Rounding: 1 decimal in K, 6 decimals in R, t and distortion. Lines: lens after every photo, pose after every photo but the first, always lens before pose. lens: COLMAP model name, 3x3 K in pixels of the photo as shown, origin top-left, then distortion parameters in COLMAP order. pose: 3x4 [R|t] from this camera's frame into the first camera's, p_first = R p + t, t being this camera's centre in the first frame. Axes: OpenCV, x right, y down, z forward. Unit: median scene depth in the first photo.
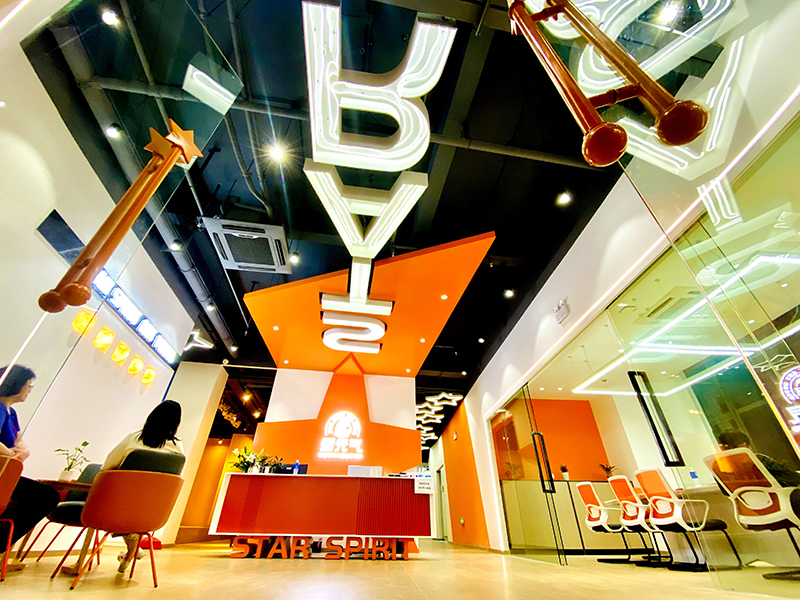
lens RADIAL K [[325.7, 0, 400.0], [0, 325.7, 300.0], [0, 0, 1]] dist [0.026482, -0.008218]
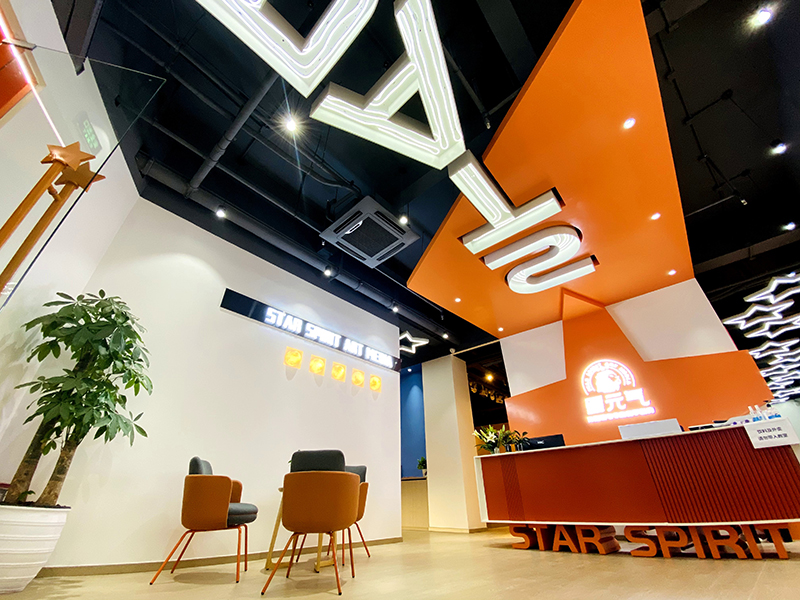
lens RADIAL K [[322.2, 0, 400.0], [0, 322.2, 300.0], [0, 0, 1]] dist [0.051157, -0.034073]
pose [[0.634285, -0.427144, -0.644384, 0.120306], [0.463581, 0.877173, -0.125137, 0.147371], [0.618688, -0.219352, 0.754394, 0.258141]]
